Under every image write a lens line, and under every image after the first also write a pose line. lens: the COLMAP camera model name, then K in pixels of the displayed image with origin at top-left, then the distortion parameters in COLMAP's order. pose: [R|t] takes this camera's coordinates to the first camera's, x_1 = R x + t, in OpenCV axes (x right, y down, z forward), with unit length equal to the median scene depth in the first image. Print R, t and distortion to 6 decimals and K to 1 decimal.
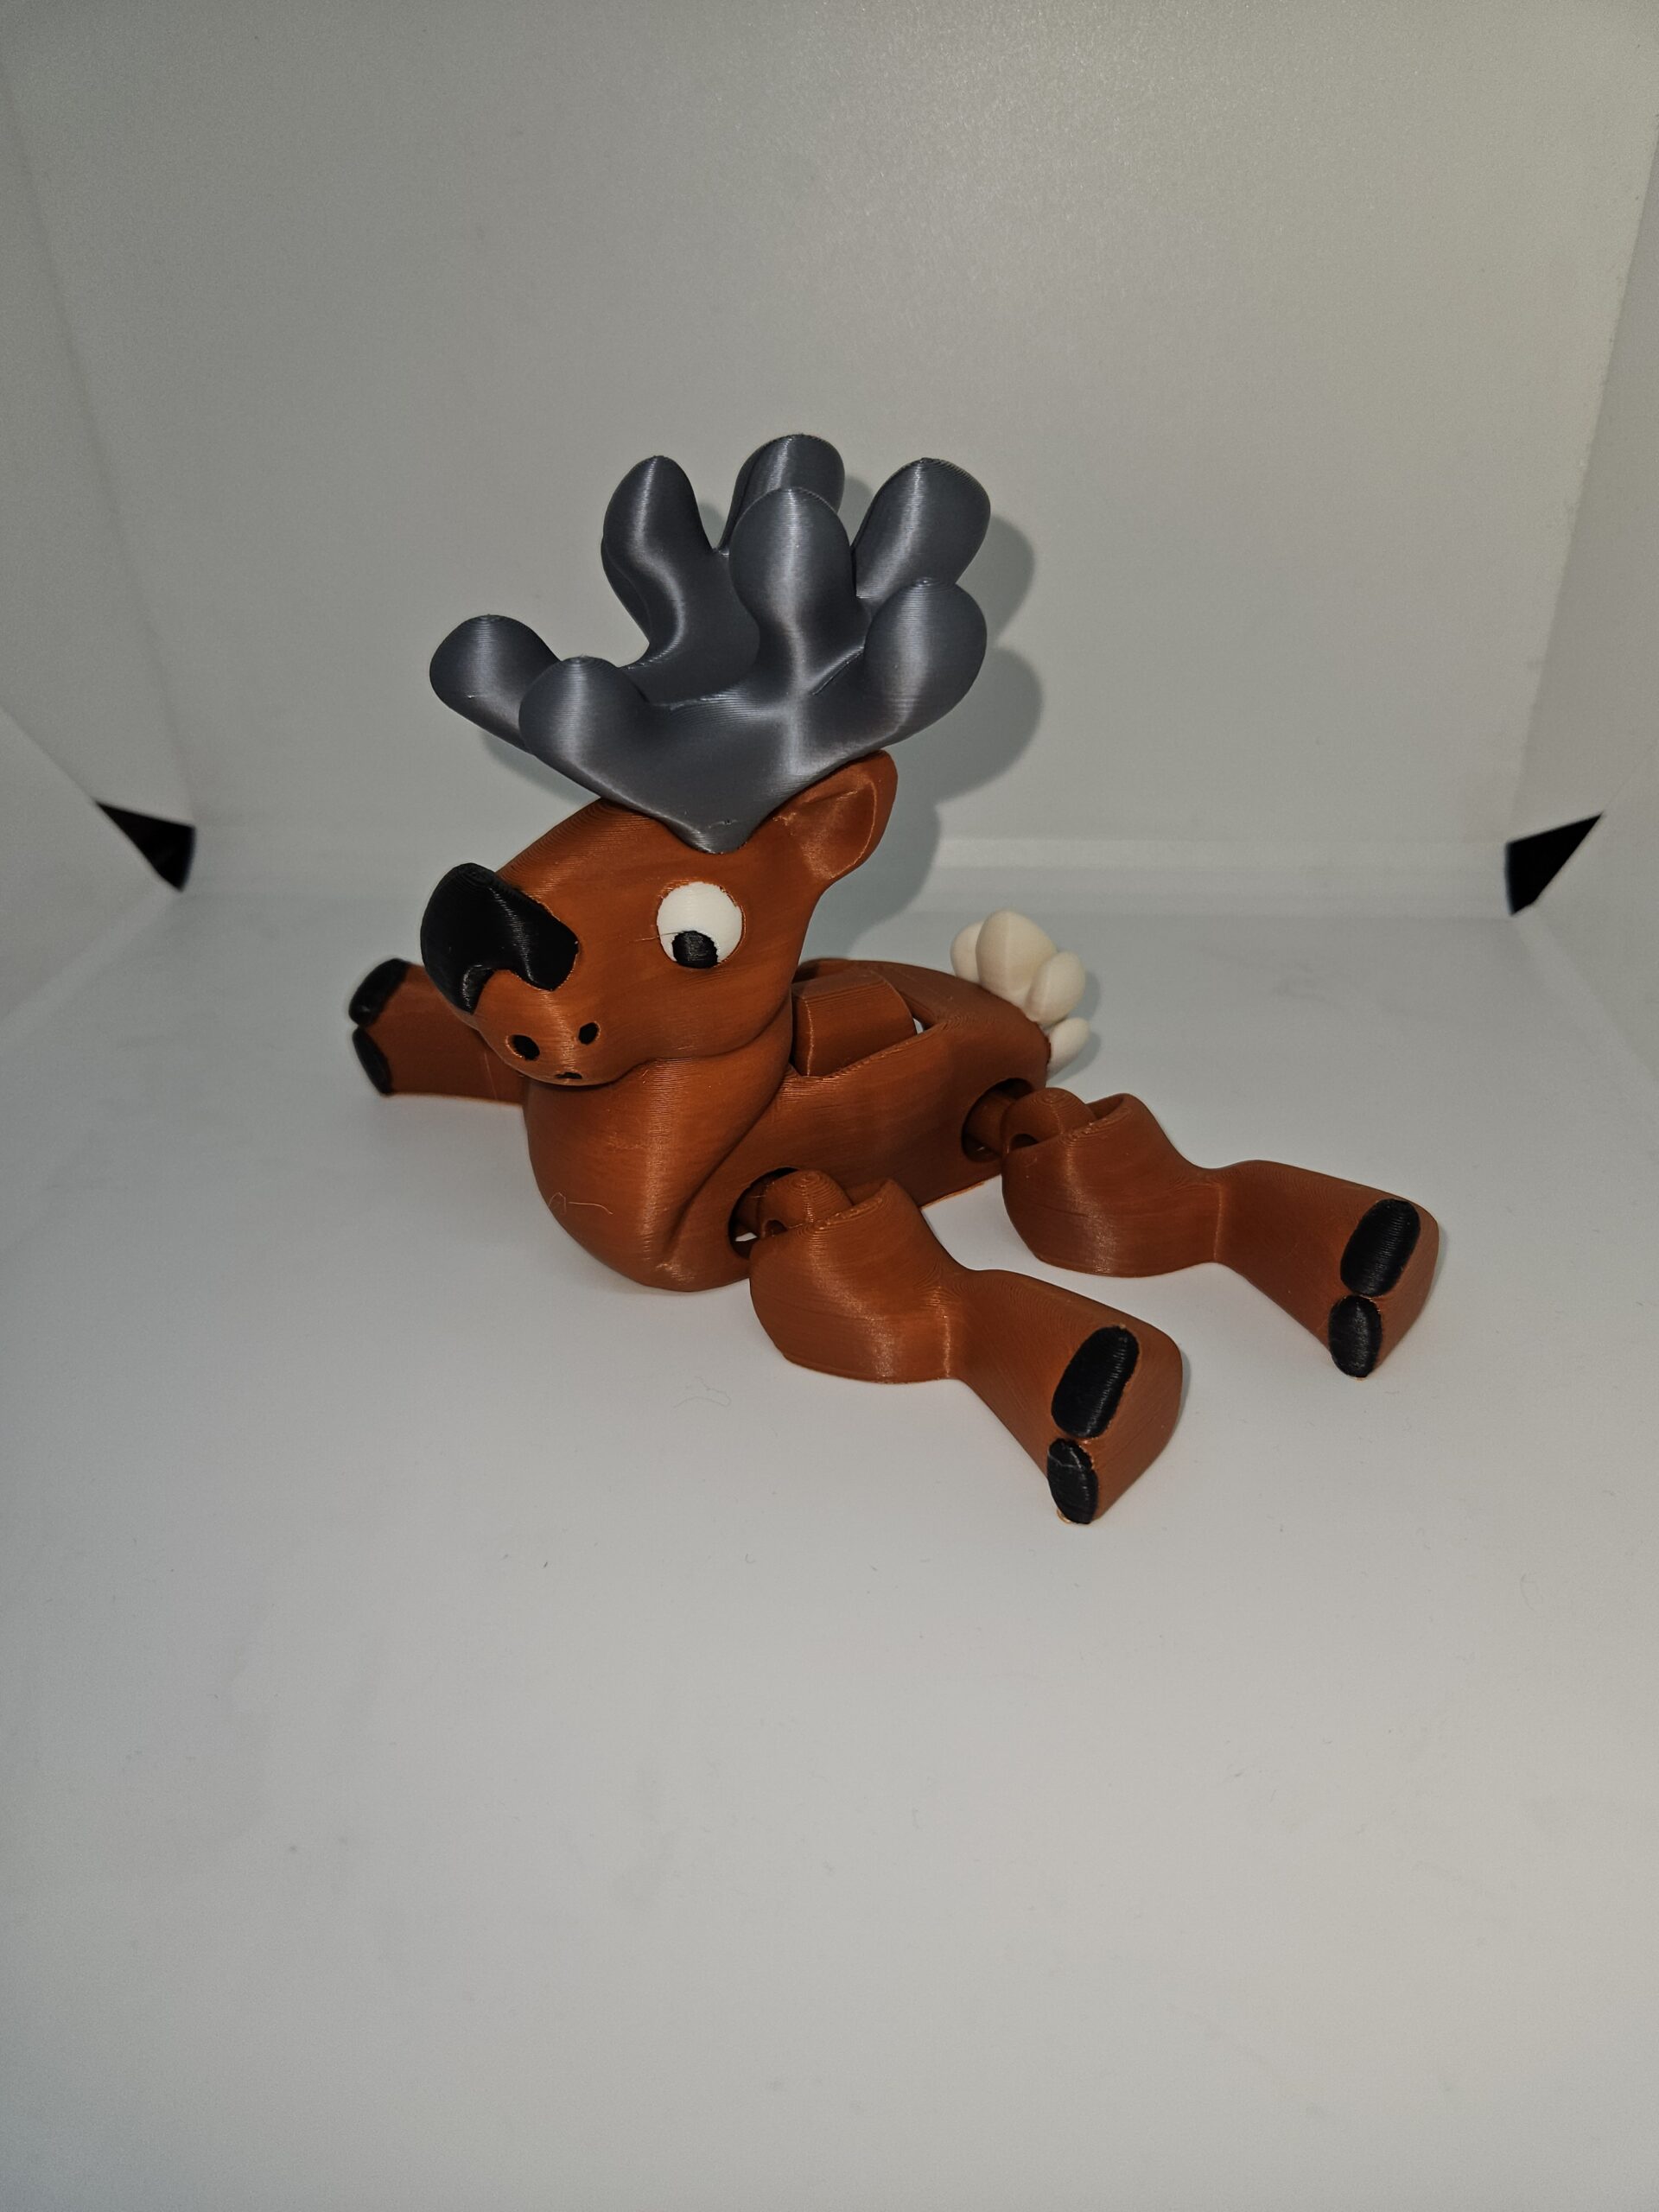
lens RADIAL K [[1488.0, 0, 818.2], [0, 1488.0, 1132.5], [0, 0, 1]] dist [0.001888, -0.000920]
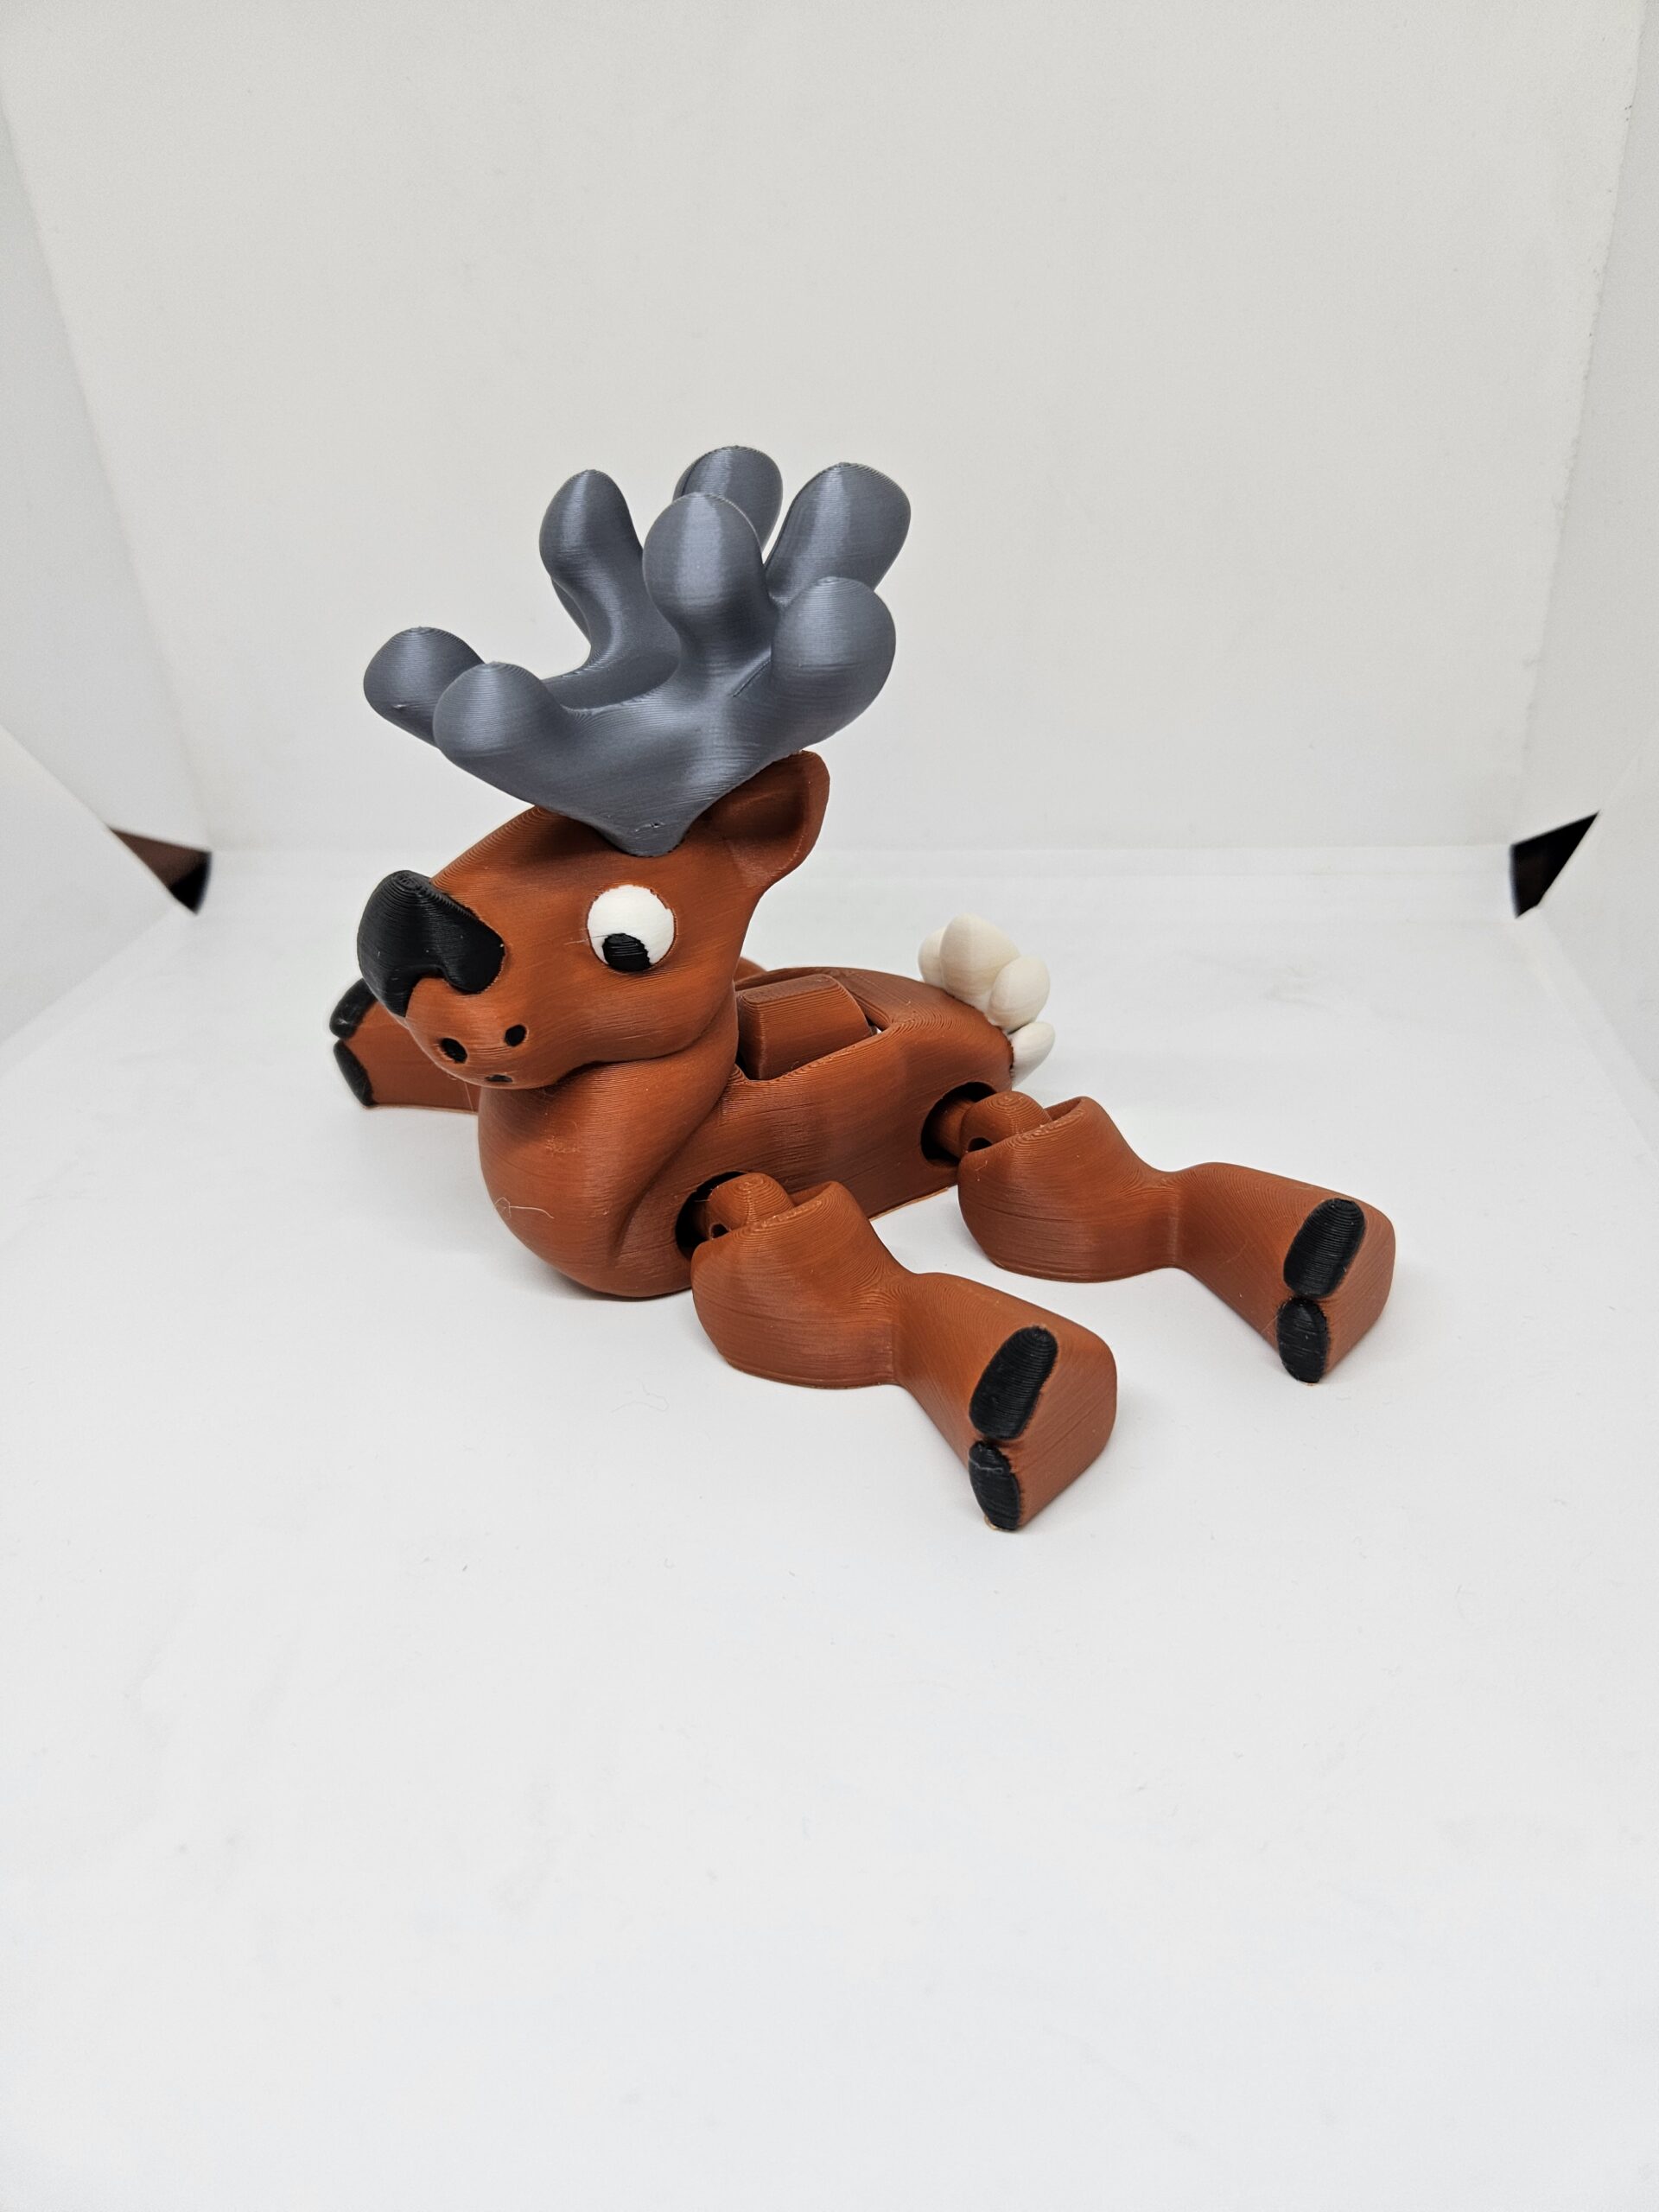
lens RADIAL K [[1493.3, 0, 829.5], [0, 1493.3, 1106.0], [0, 0, 1]] dist [0.002938, 0.000484]
pose [[0.998627, -0.007164, -0.051900, 0.099884], [0.005202, 0.999270, -0.037840, 0.018656], [0.052133, 0.037519, 0.997935, 0.004015]]
